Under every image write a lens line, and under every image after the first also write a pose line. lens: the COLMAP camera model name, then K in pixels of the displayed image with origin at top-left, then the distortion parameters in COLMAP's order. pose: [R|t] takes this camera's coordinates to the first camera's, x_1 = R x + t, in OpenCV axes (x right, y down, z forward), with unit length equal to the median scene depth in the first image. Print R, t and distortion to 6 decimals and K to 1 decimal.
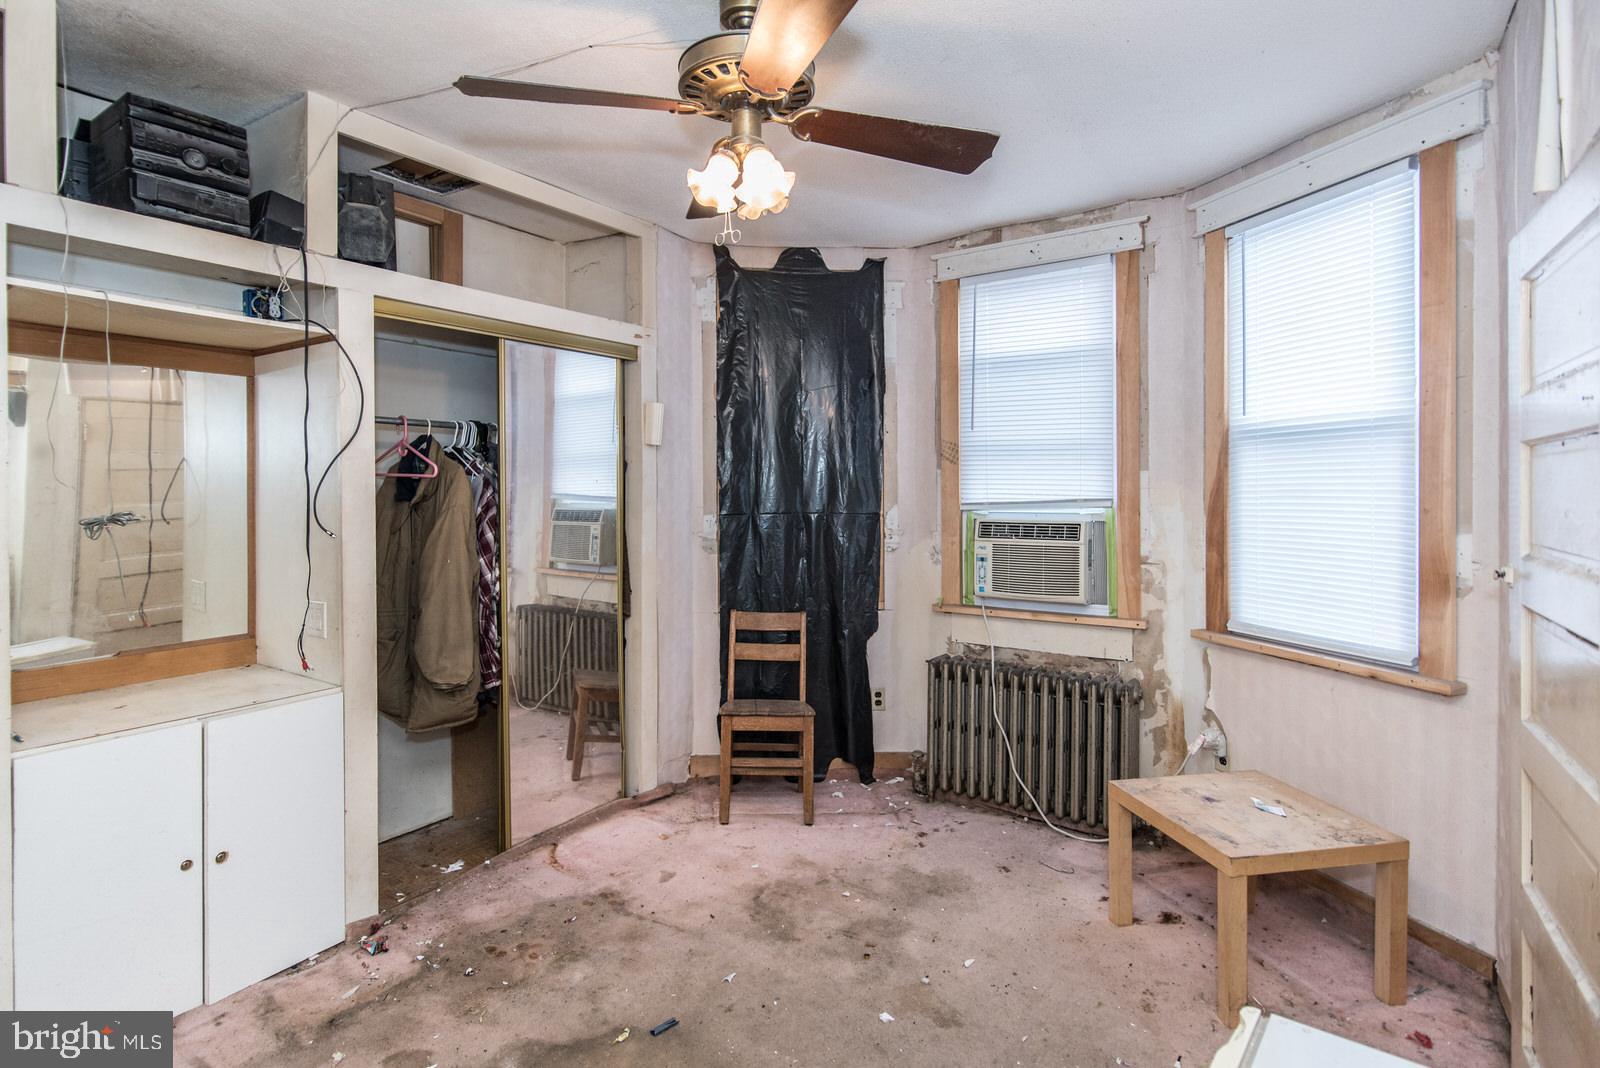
lens RADIAL K [[804.4, 0, 762.9], [0, 804.4, 500.3], [0, 0, 1]] dist [0.001893, 0.000118]
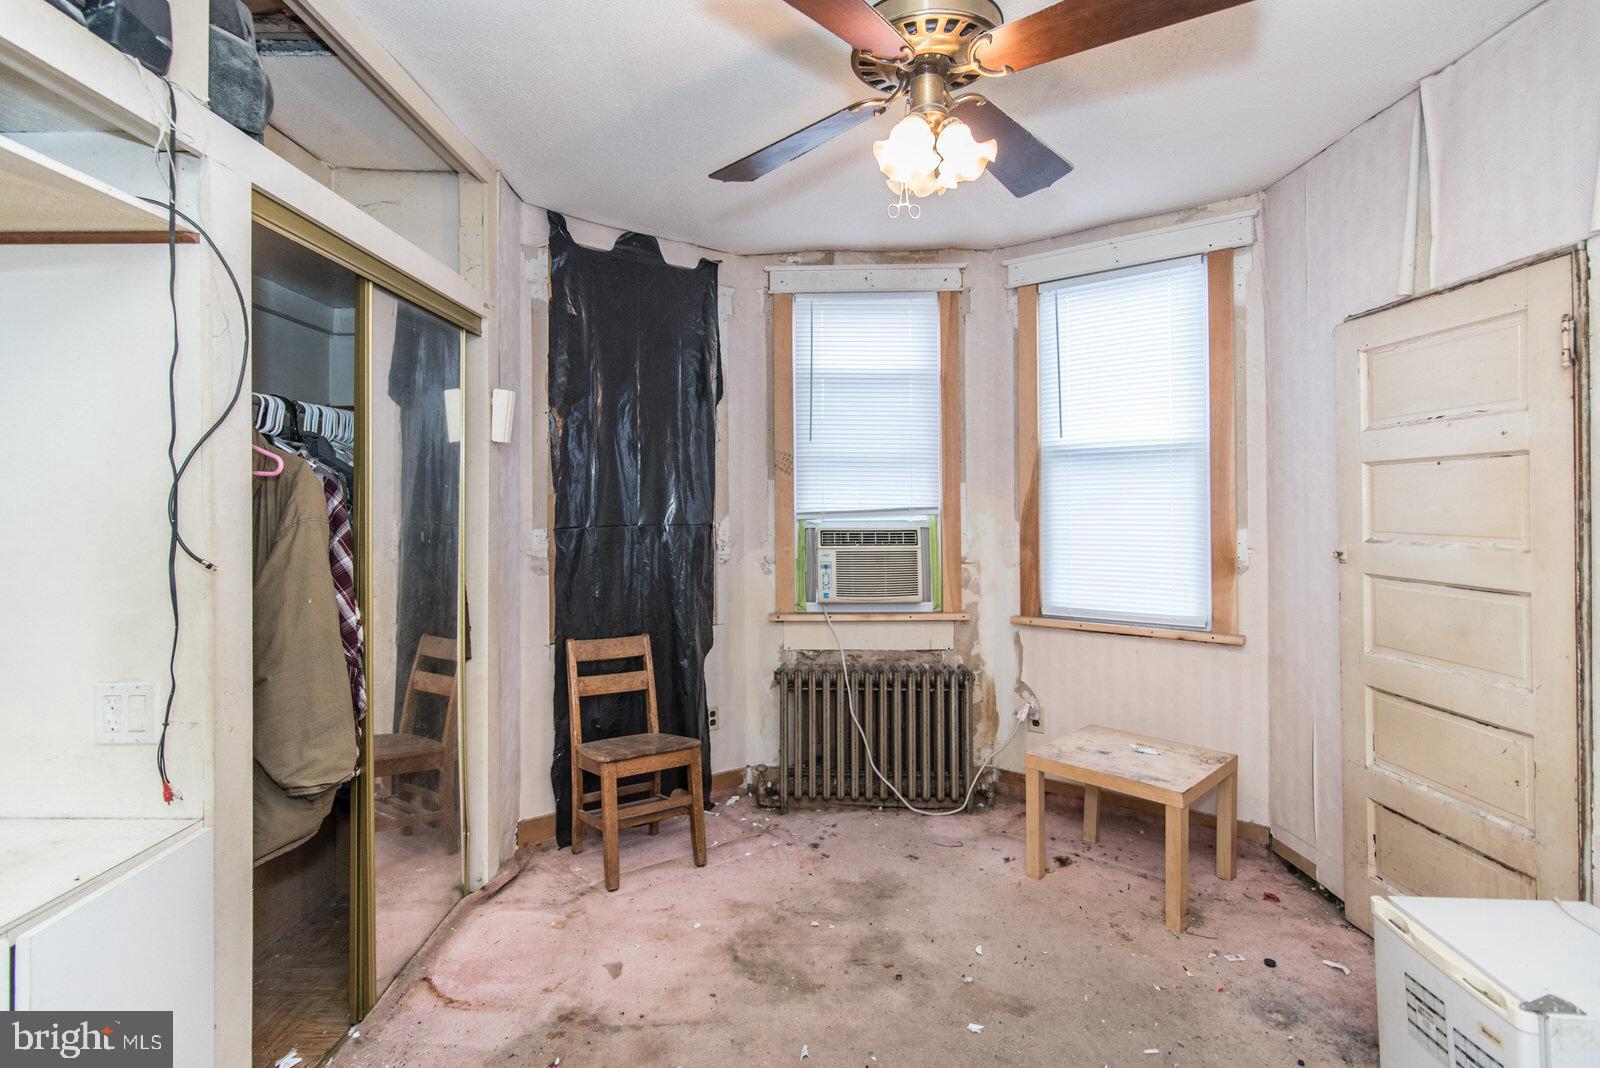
lens RADIAL K [[791.3, 0, 800.3], [0, 791.3, 502.2], [0, 0, 1]] dist [0.001607, 0.000247]
pose [[0.829066, 0.000901, 0.559149, -0.349138], [0.009185, 0.999842, -0.015231, 0.006076], [-0.559075, 0.017763, 0.828927, 0.185691]]
